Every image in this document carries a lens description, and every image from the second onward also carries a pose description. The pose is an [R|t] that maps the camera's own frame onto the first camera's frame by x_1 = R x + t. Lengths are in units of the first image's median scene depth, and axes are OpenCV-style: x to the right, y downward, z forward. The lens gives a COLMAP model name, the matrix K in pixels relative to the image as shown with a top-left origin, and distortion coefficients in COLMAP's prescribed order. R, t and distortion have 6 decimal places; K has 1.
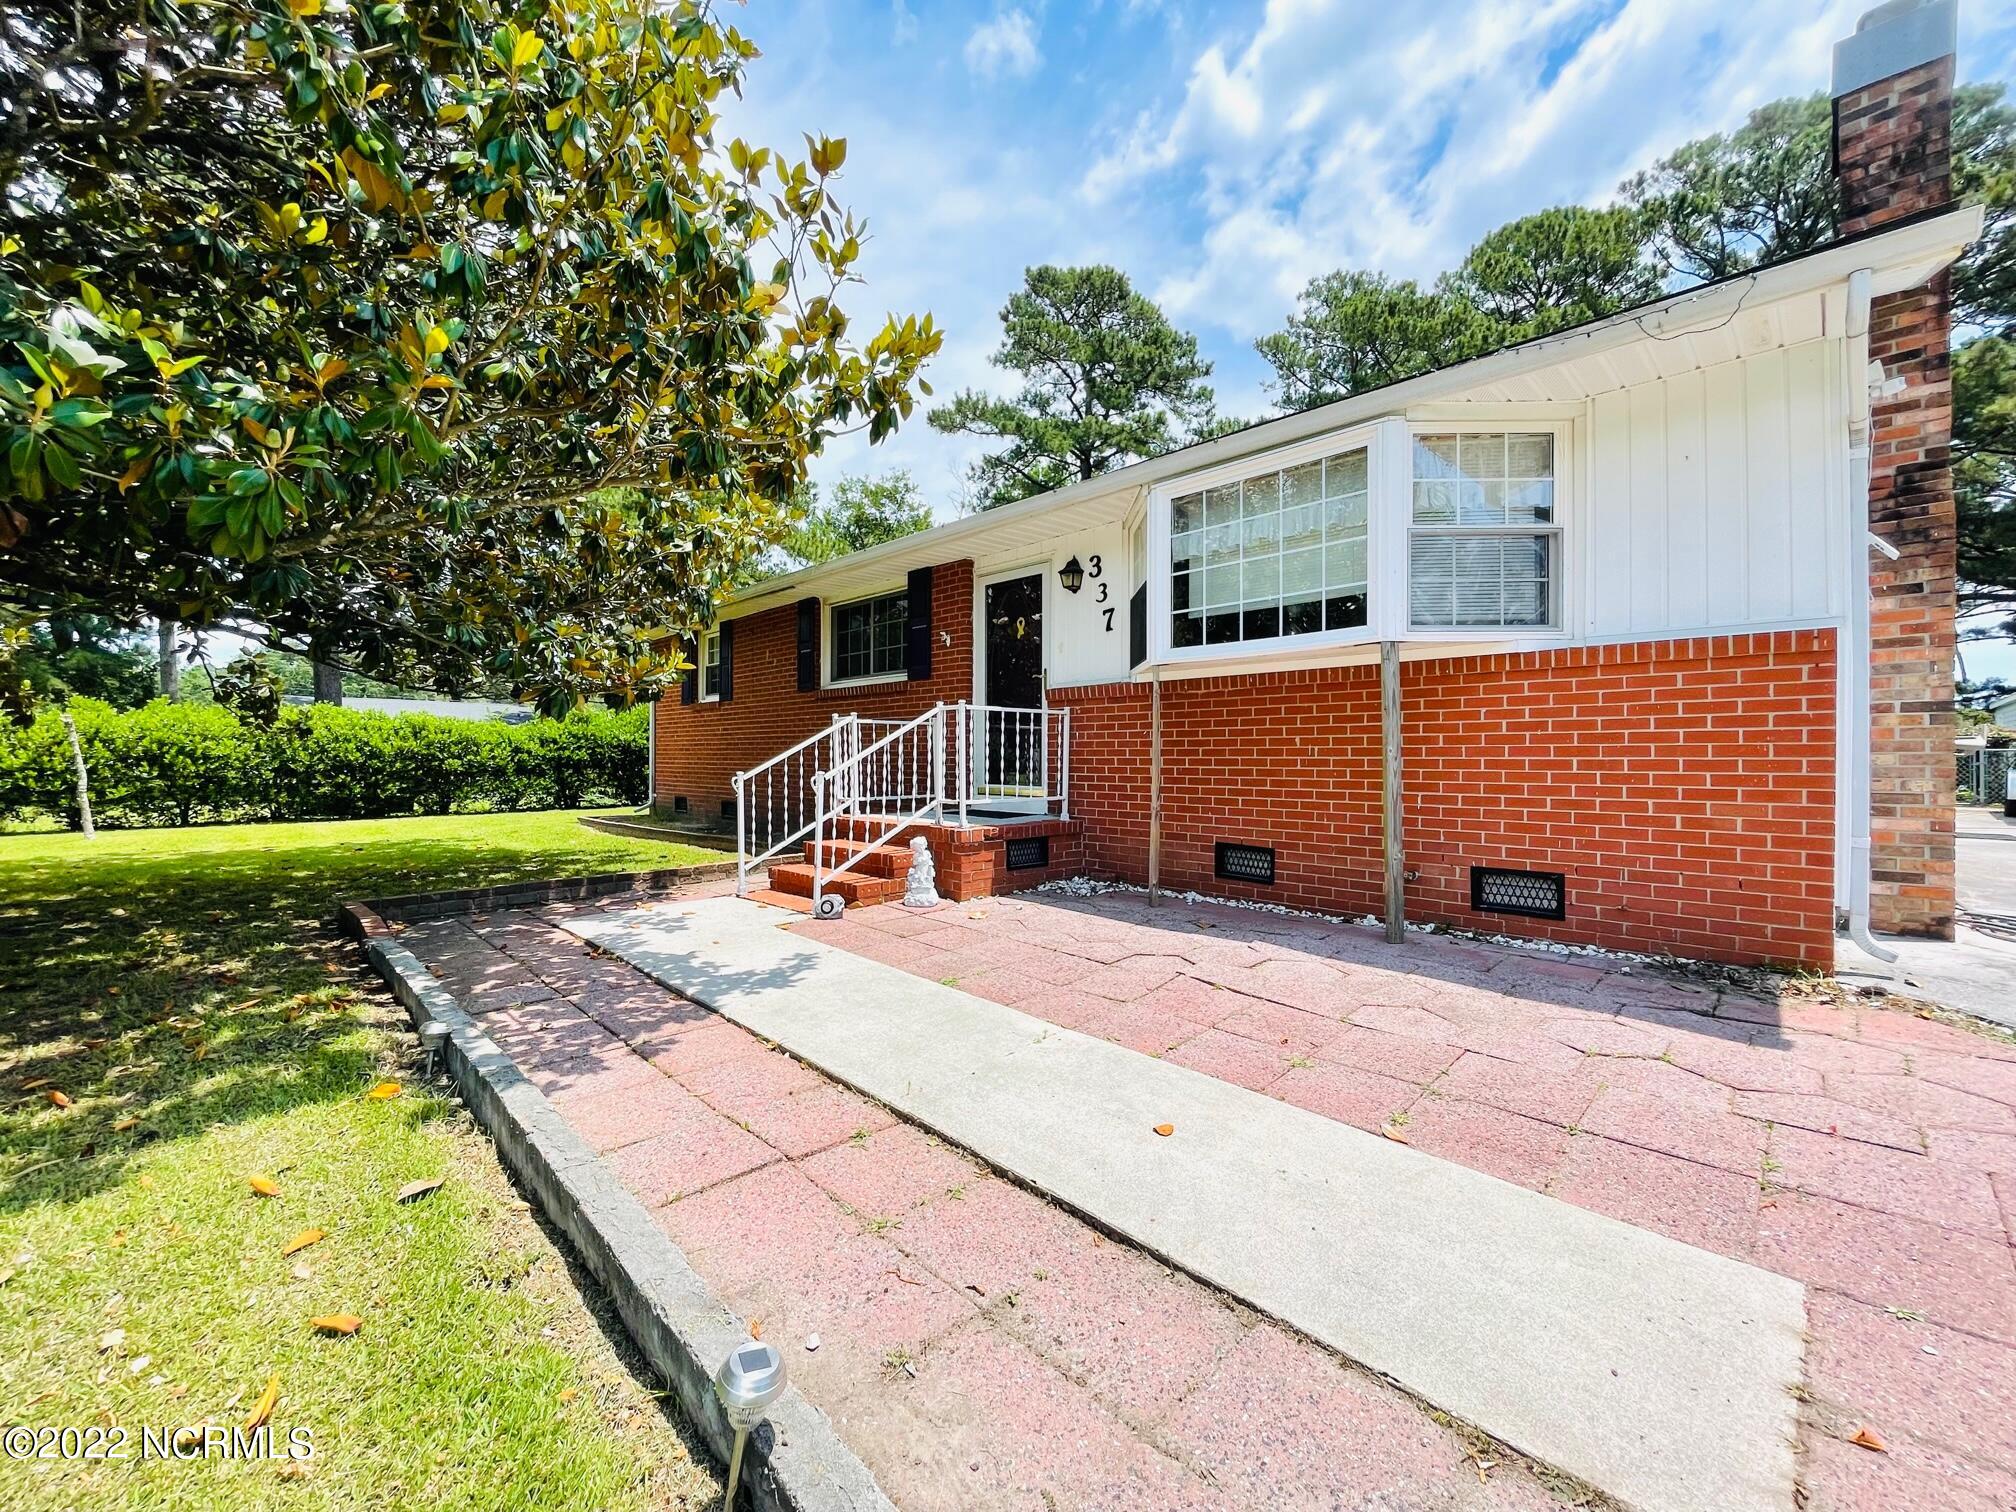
lens RADIAL K [[816.4, 0, 1003.6], [0, 816.4, 759.8], [0, 0, 1]] dist [-0.002422, -0.000452]
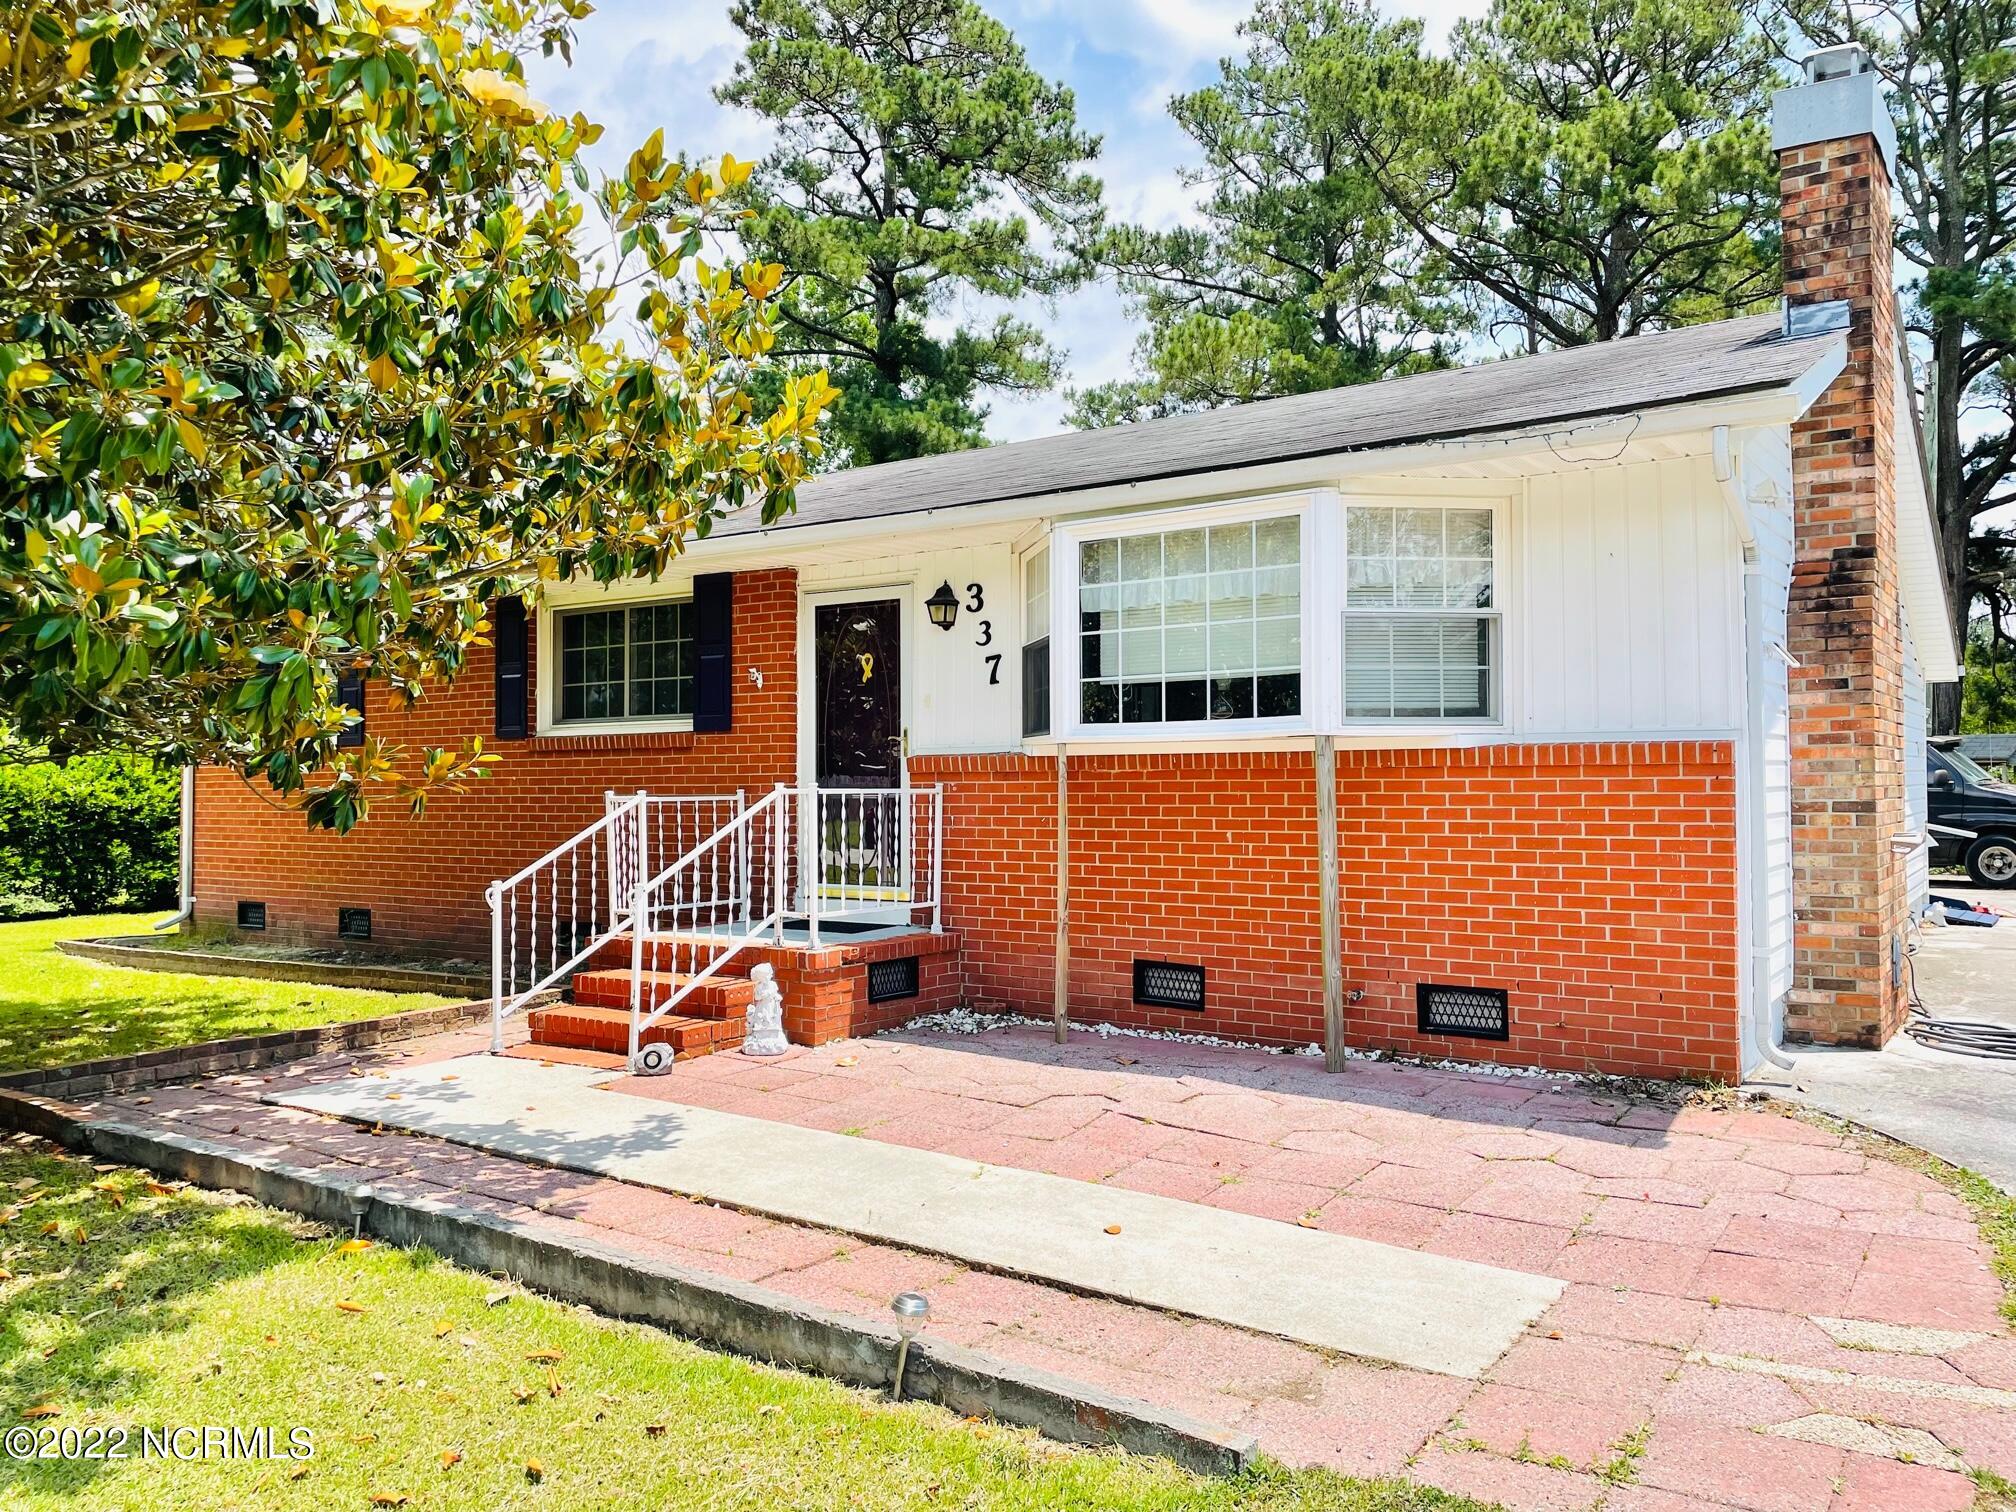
lens RADIAL K [[1501.9, 0, 1008.0], [0, 1501.9, 756.0], [0, 0, 1]] dist [0.117812, -0.156285]
pose [[0.981884, -0.000914, 0.189483, -0.148620], [0.006148, 0.999616, -0.027036, -0.062697], [-0.189385, 0.027711, 0.981512, -0.454744]]
